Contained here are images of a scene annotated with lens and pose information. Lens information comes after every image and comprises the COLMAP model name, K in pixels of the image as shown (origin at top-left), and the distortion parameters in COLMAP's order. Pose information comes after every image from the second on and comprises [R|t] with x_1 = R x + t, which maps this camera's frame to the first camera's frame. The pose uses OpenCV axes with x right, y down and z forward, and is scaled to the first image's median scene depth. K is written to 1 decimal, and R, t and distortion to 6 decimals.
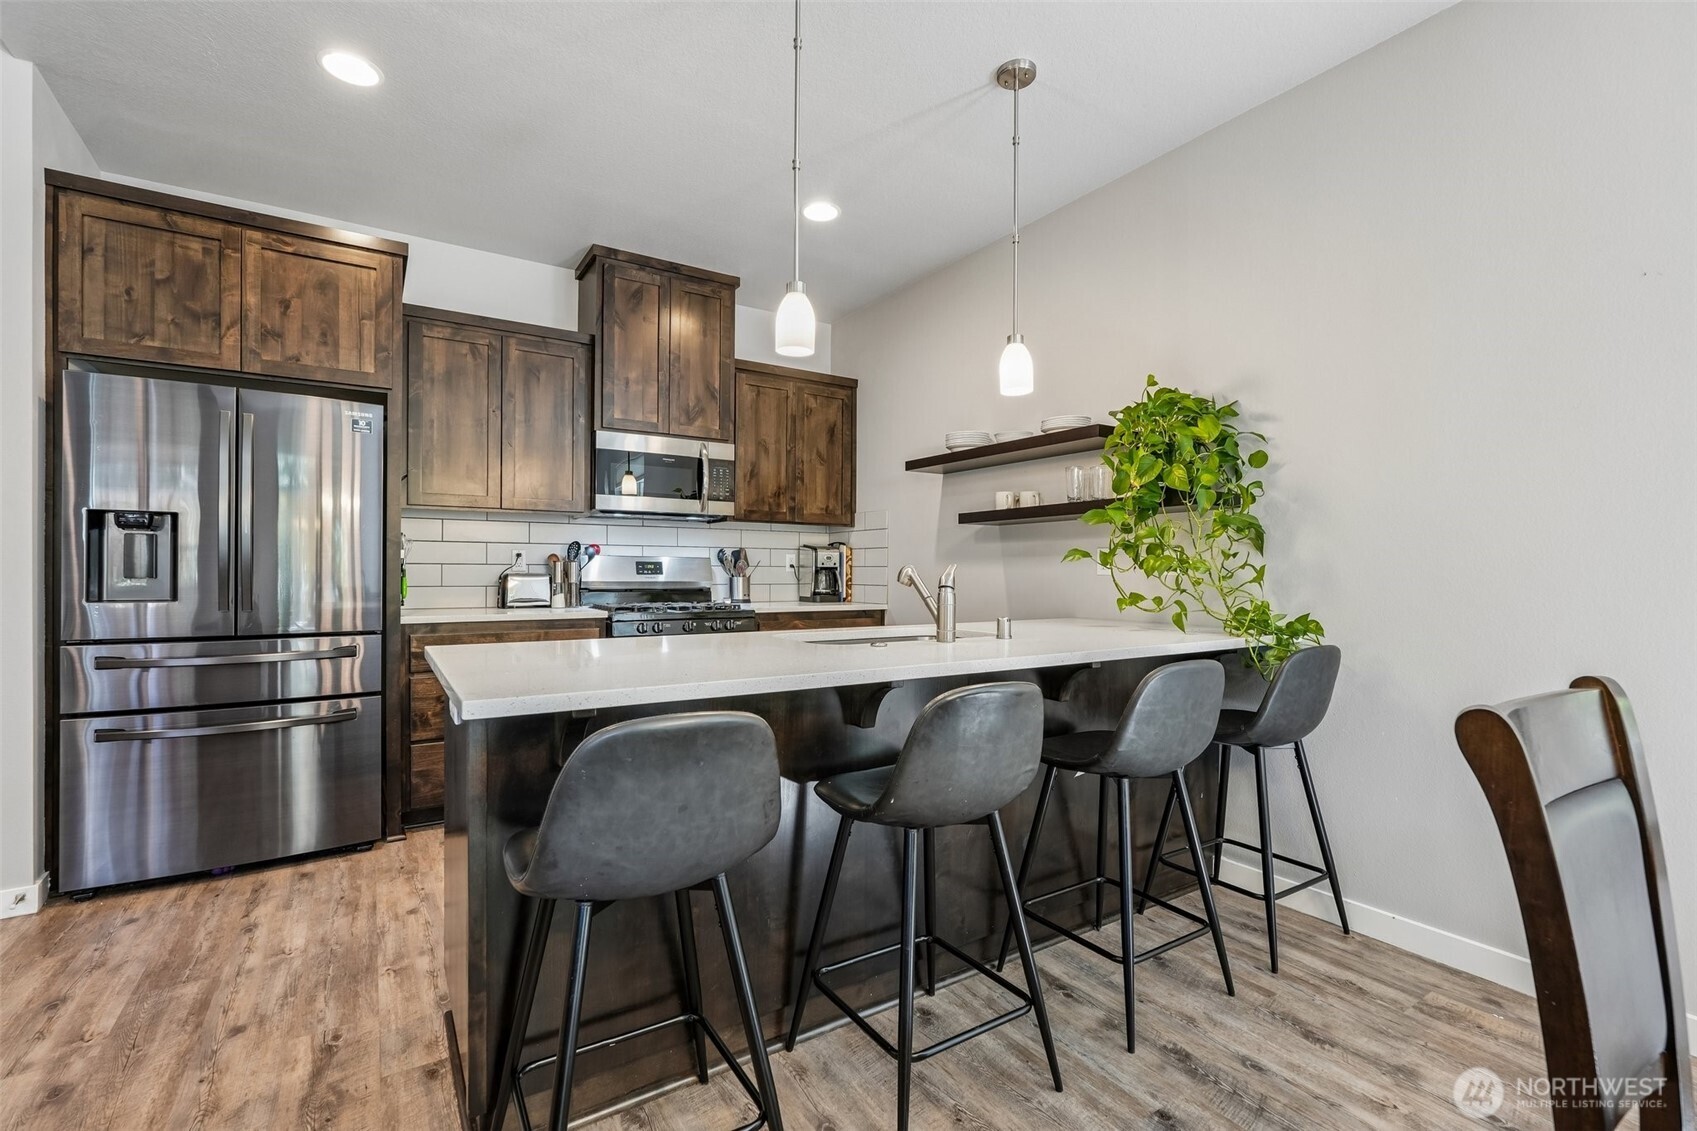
lens RADIAL K [[748.3, 0, 846.1], [0, 748.3, 569.6], [0, 0, 1]] dist [-0.012179, 0.004314]
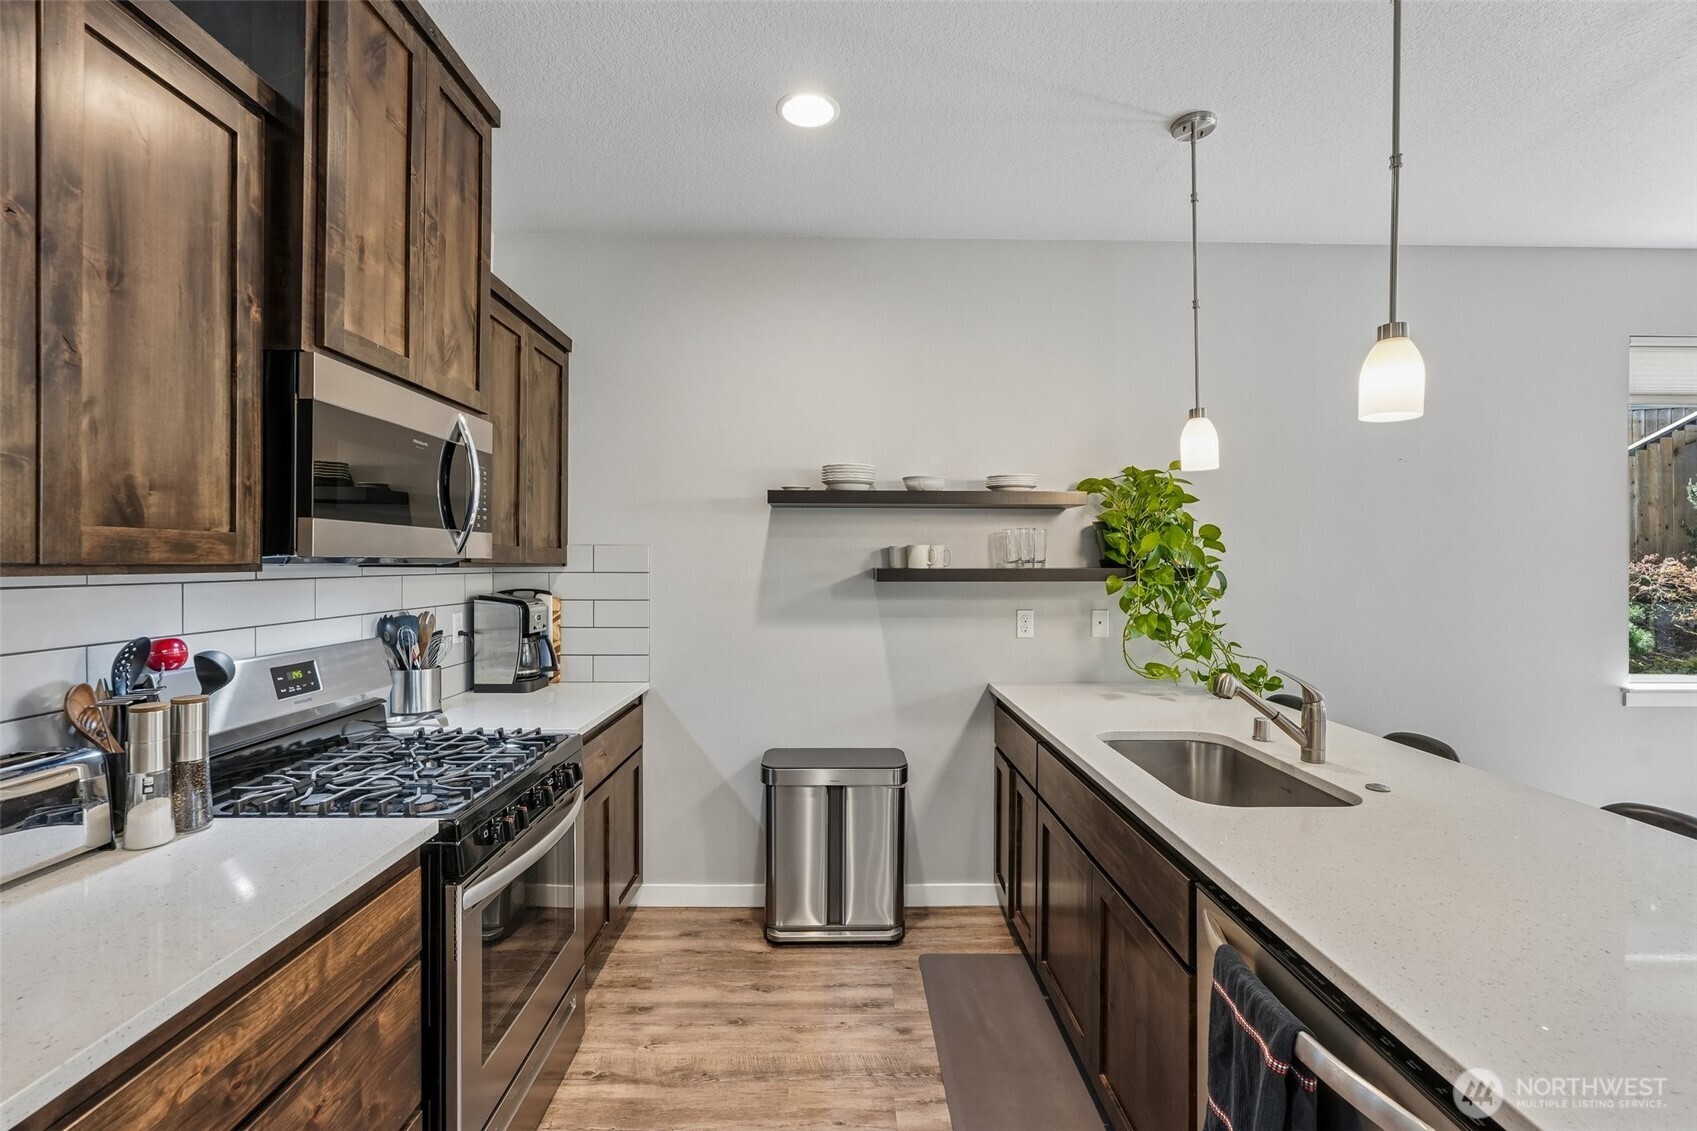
lens RADIAL K [[748.3, 0, 845.7], [0, 748.3, 563.8], [0, 0, 1]] dist [-0.012179, 0.004314]
pose [[0.529176, -0.004972, 0.848498, -0.566902], [-0.003108, 0.999965, 0.007798, -0.089791], [-0.848507, -0.006764, 0.529142, 0.622903]]
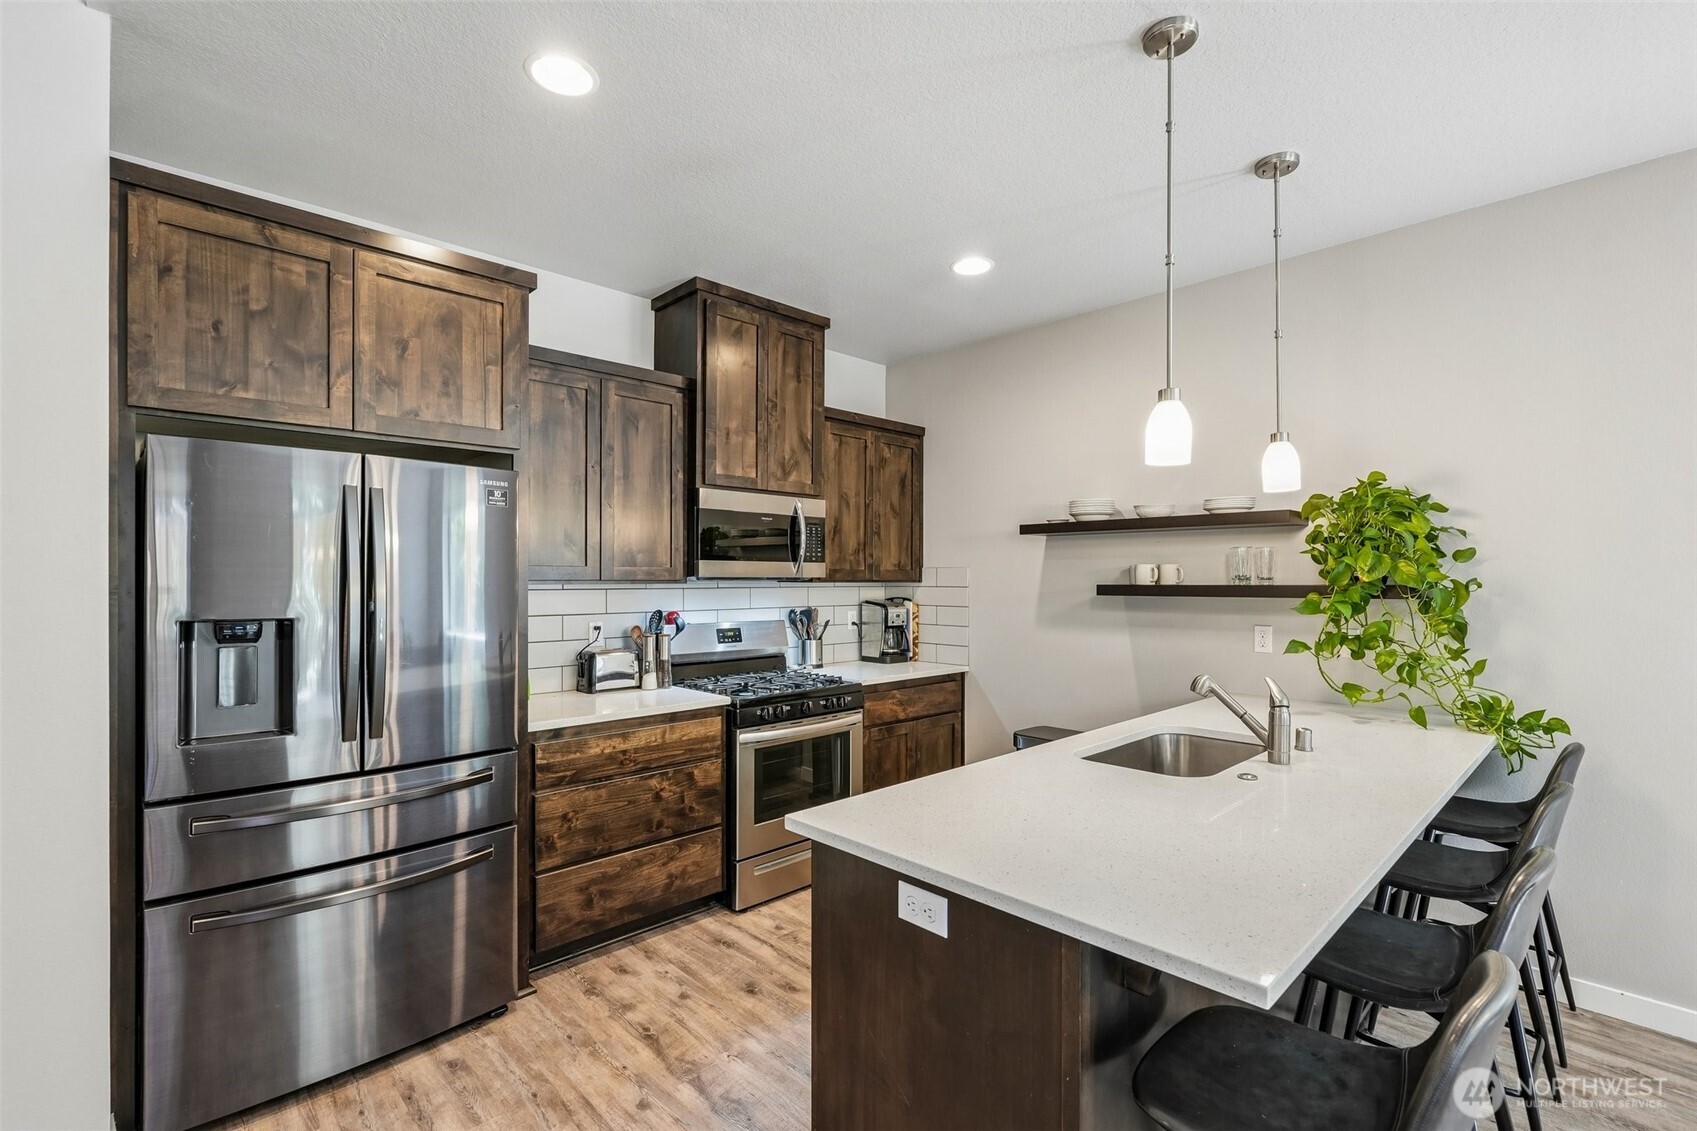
lens RADIAL K [[764.5, 0, 844.9], [0, 764.5, 574.2], [0, 0, 1]] dist [-0.008017, 0.001821]
pose [[0.981678, -0.002463, 0.190530, -0.372524], [0.003006, 0.999992, -0.002561, -0.090107], [-0.190523, 0.003087, 0.981678, 0.090104]]
